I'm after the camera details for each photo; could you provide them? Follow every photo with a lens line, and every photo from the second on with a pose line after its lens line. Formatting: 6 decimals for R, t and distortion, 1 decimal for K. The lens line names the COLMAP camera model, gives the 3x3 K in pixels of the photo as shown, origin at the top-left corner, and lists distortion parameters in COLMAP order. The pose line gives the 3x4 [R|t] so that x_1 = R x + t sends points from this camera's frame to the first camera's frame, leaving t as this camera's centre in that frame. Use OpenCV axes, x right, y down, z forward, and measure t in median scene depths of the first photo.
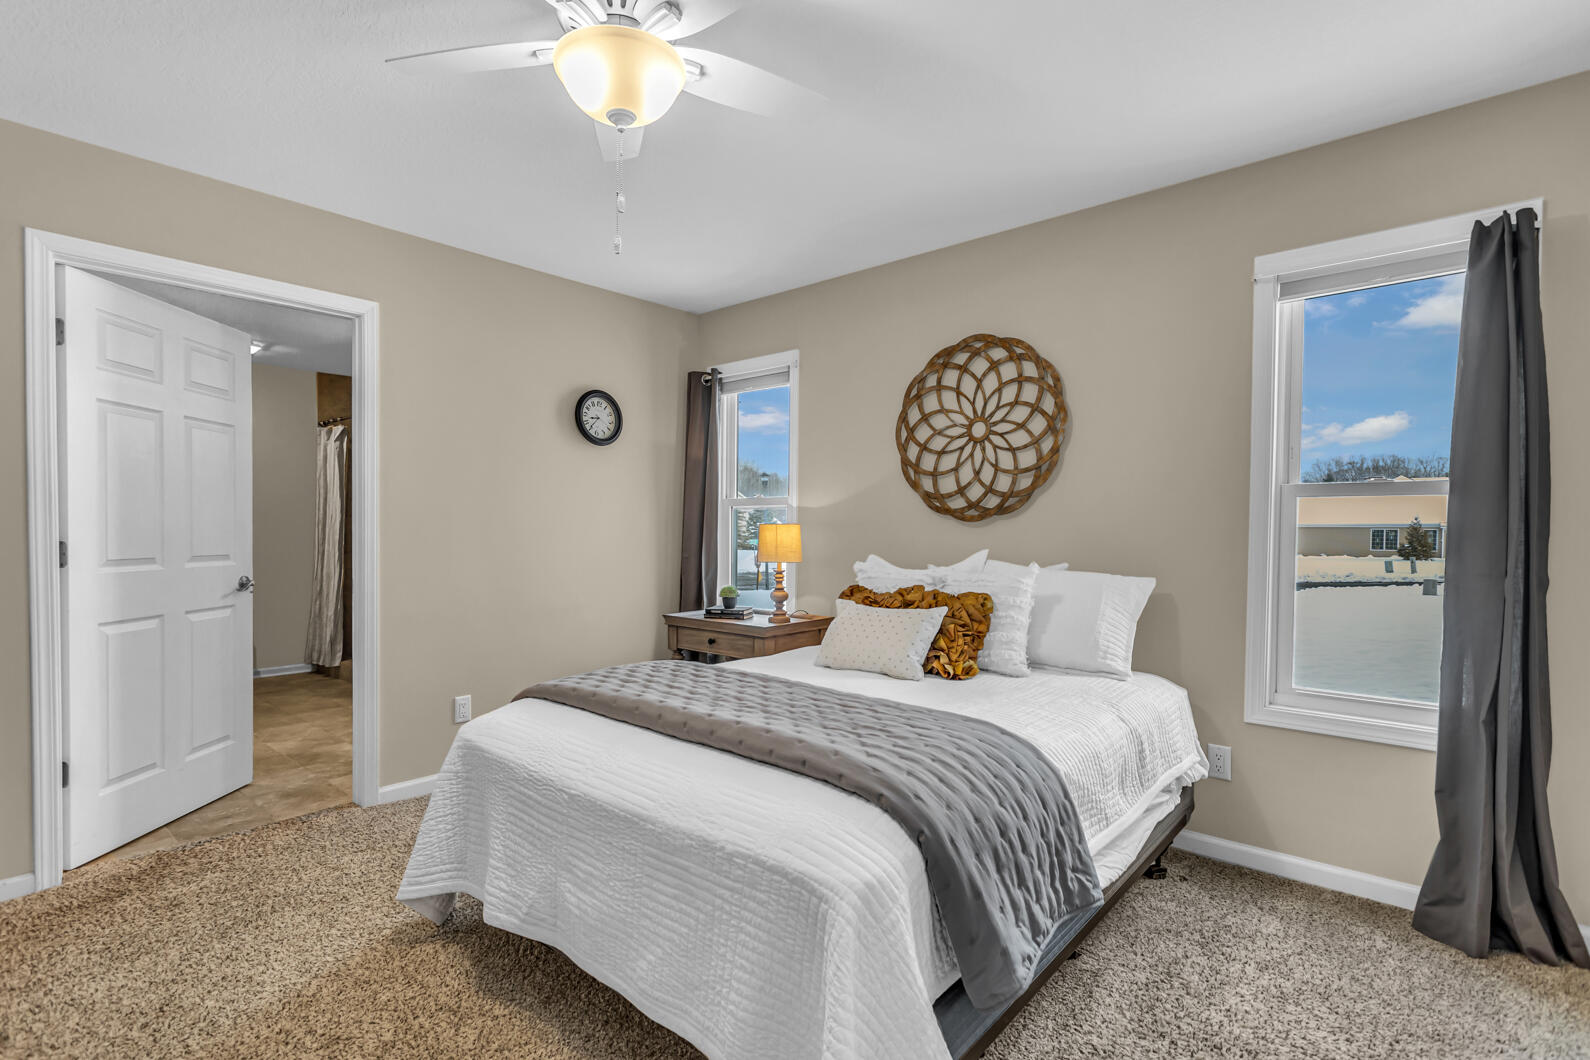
lens RADIAL K [[757.0, 0, 795.9], [0, 757.0, 538.6], [0, 0, 1]] dist [0.007247, -0.001109]
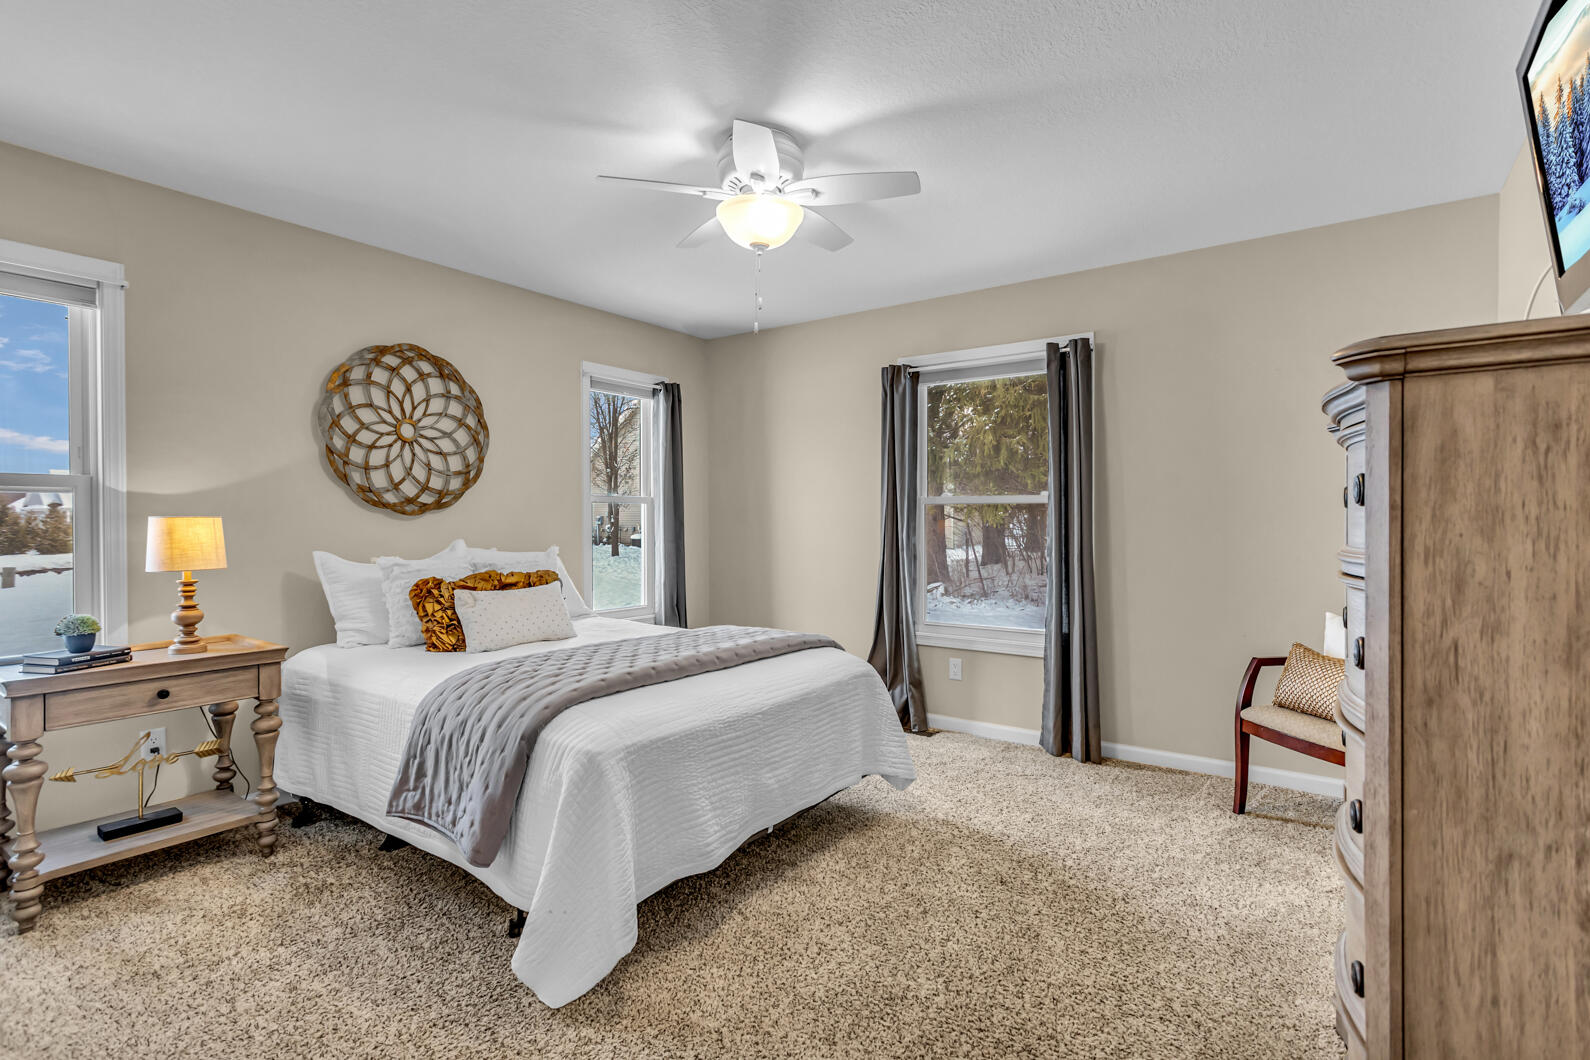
lens RADIAL K [[757.0, 0, 796.1], [0, 757.0, 524.3], [0, 0, 1]] dist [0.007247, -0.001109]
pose [[-0.075305, -0.007850, 0.997130, -0.886779], [0.016732, 0.999818, 0.009135, -0.010917], [-0.997020, 0.017371, -0.075160, 0.529793]]
